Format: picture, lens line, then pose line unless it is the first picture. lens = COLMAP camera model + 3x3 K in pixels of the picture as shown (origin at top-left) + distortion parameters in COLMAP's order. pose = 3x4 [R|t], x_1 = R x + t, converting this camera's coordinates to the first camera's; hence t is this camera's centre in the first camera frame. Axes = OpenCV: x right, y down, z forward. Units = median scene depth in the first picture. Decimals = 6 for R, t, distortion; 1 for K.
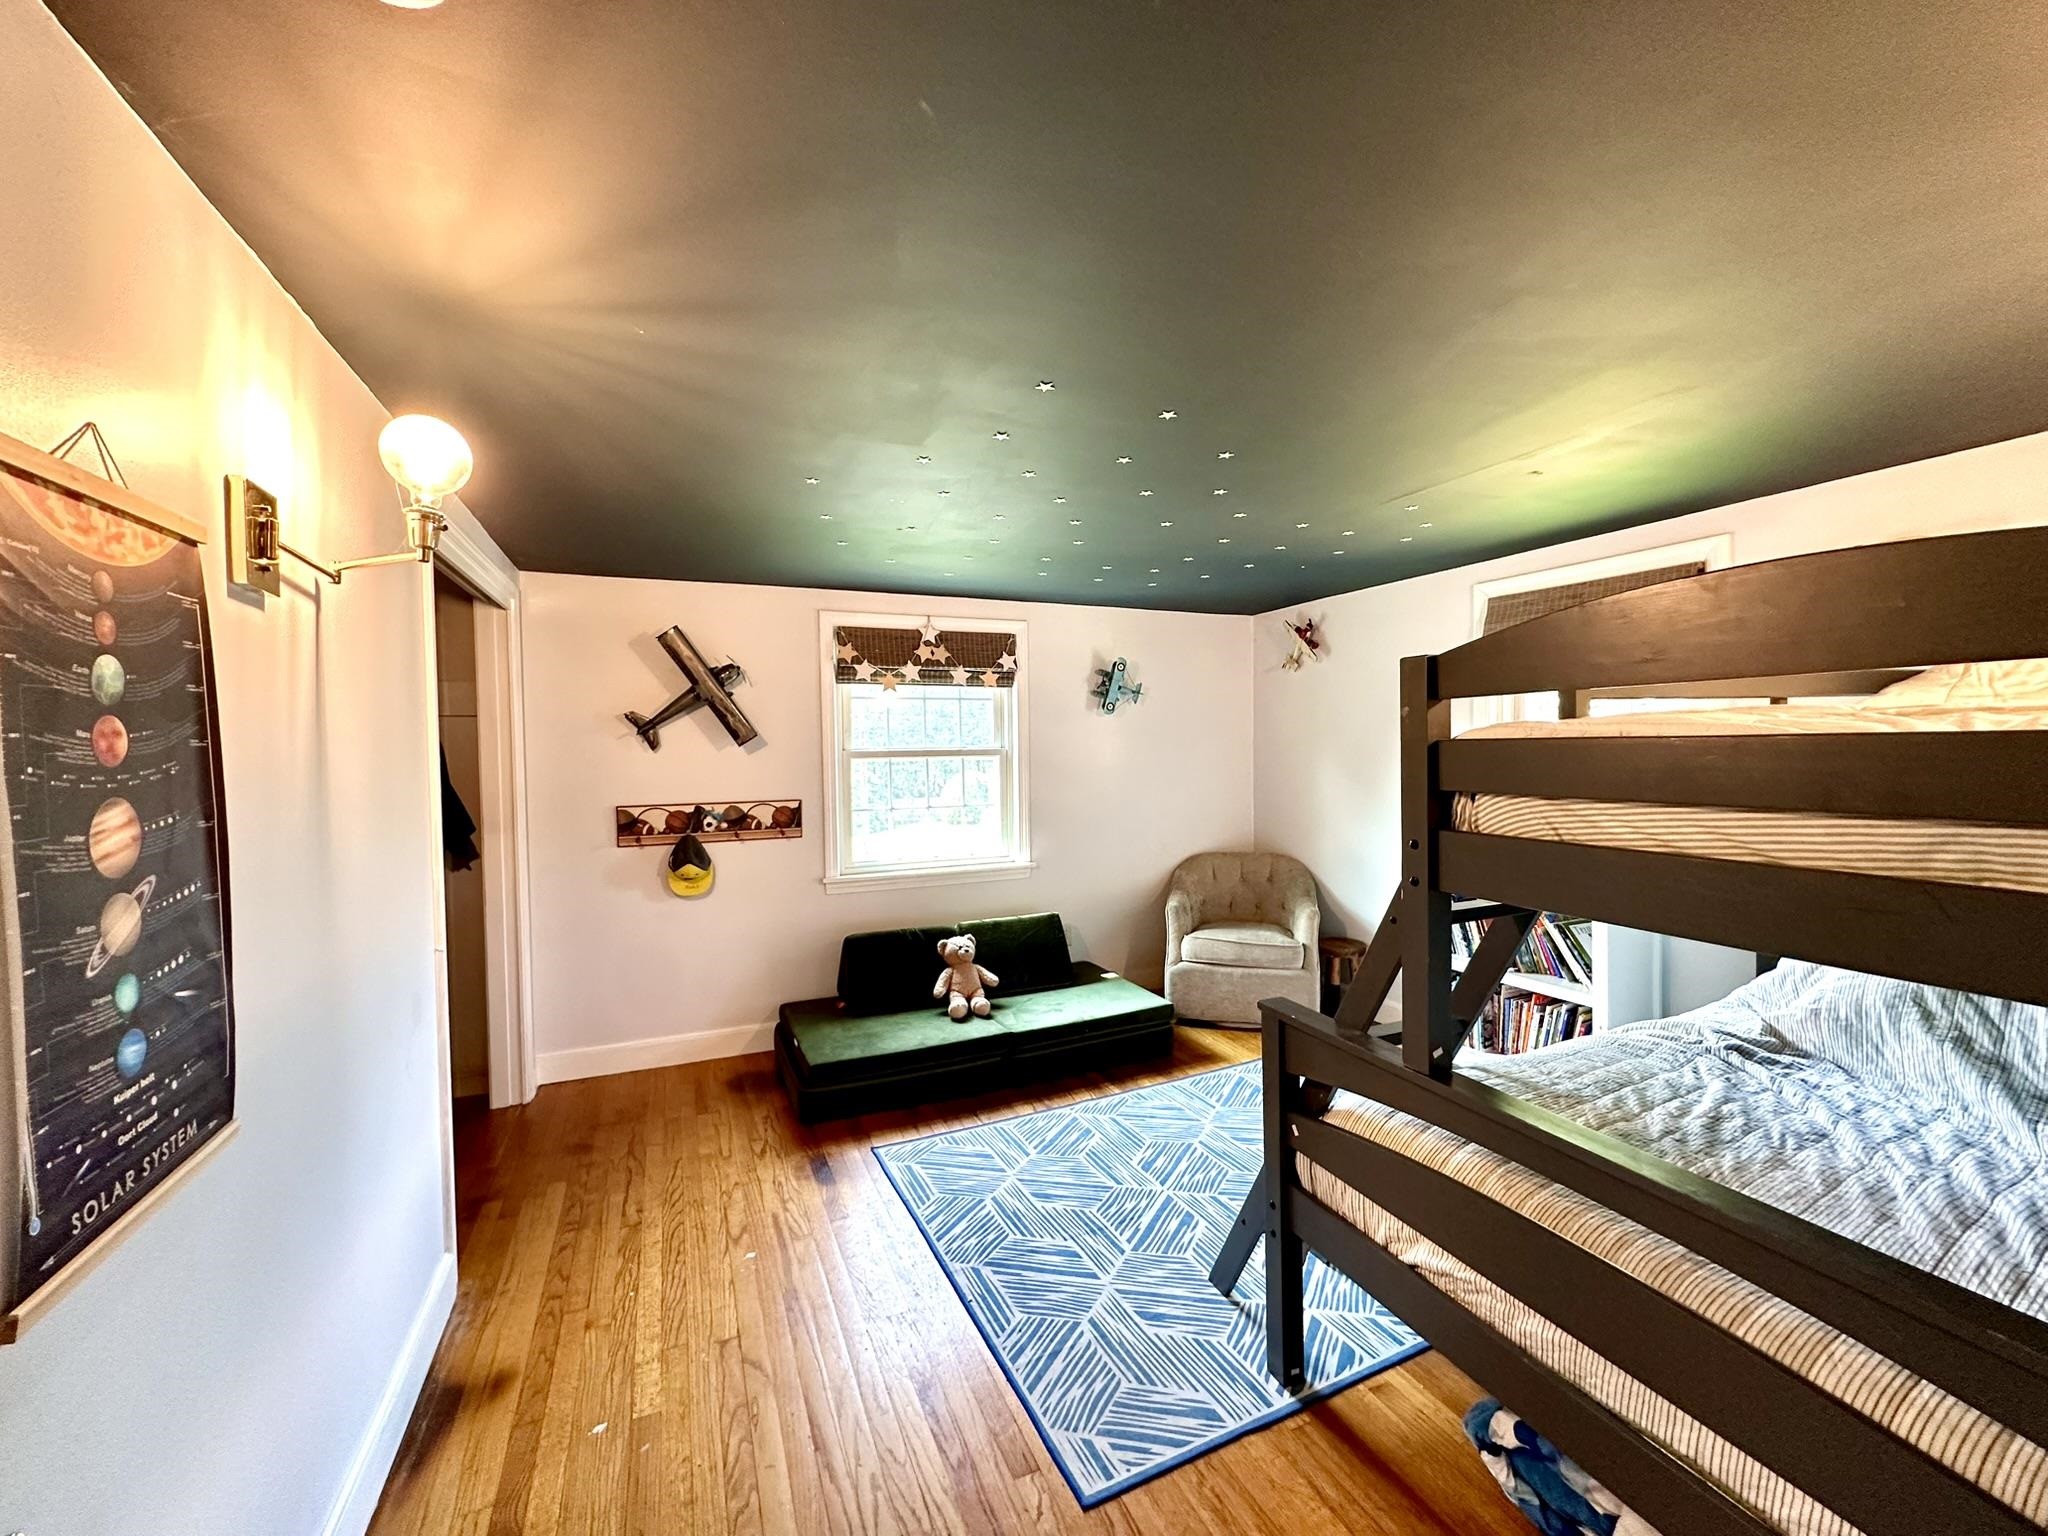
lens RADIAL K [[818.3, 0, 1025.7], [0, 818.3, 768.3], [0, 0, 1]] dist [-0.002154, 0.000049]
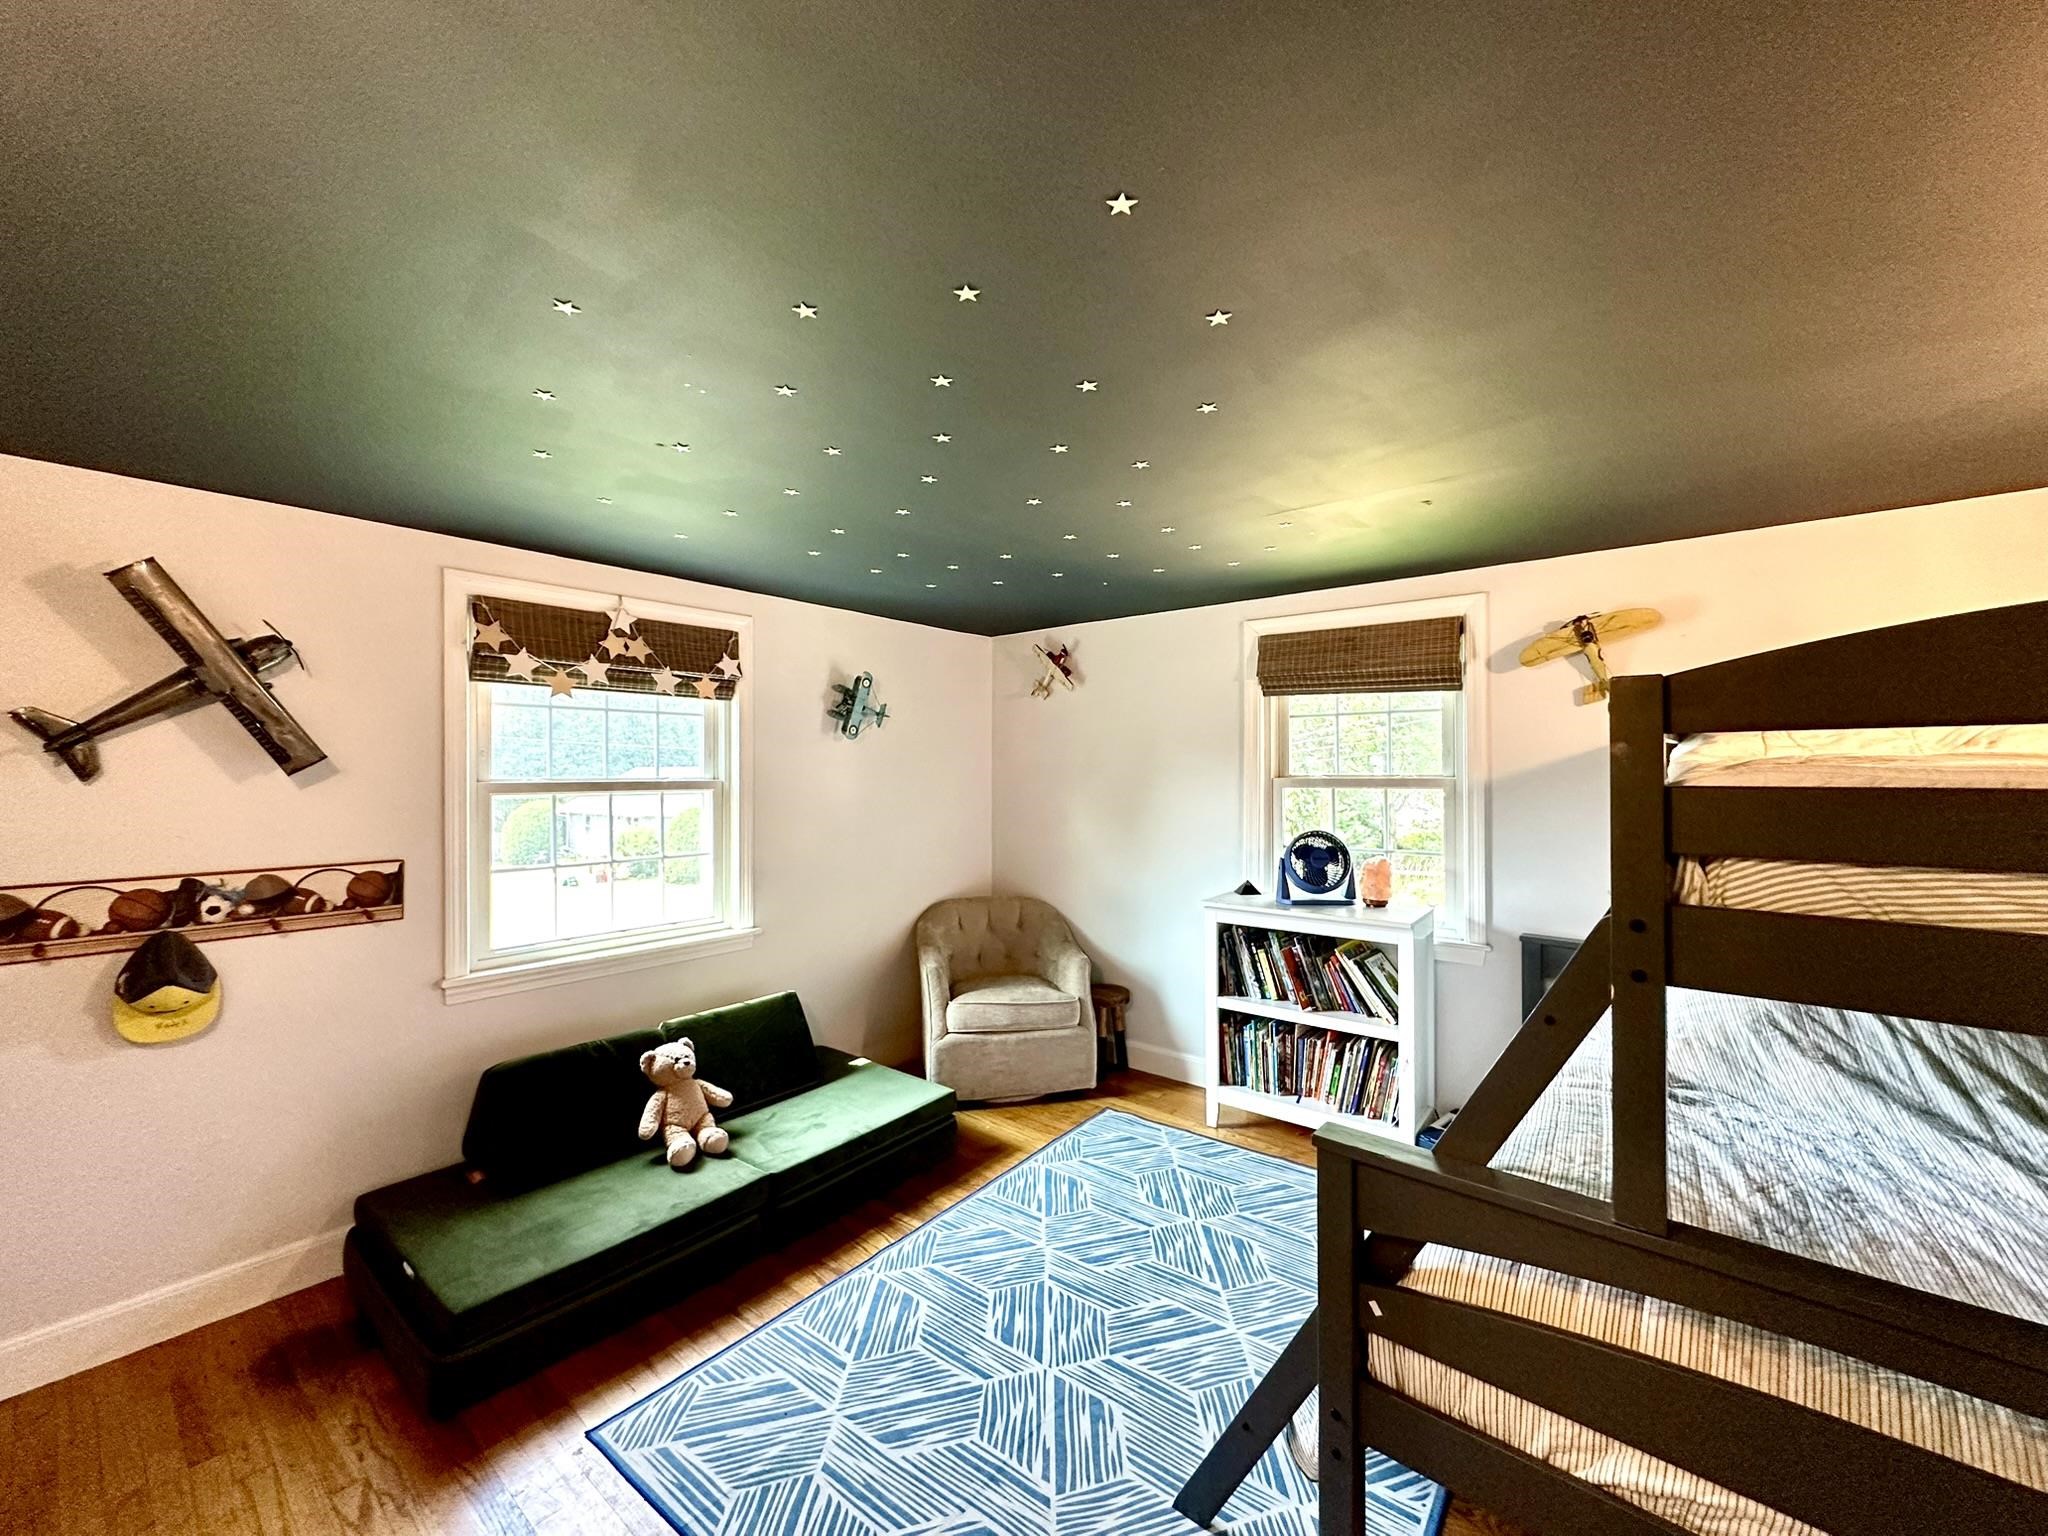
lens RADIAL K [[818.3, 0, 1025.7], [0, 818.3, 768.3], [0, 0, 1]] dist [-0.002154, 0.000049]
pose [[0.889671, 0.013756, 0.456395, -0.140481], [0.001969, 0.999421, -0.033962, -0.010179], [-0.456598, 0.031114, 0.889129, 0.223340]]
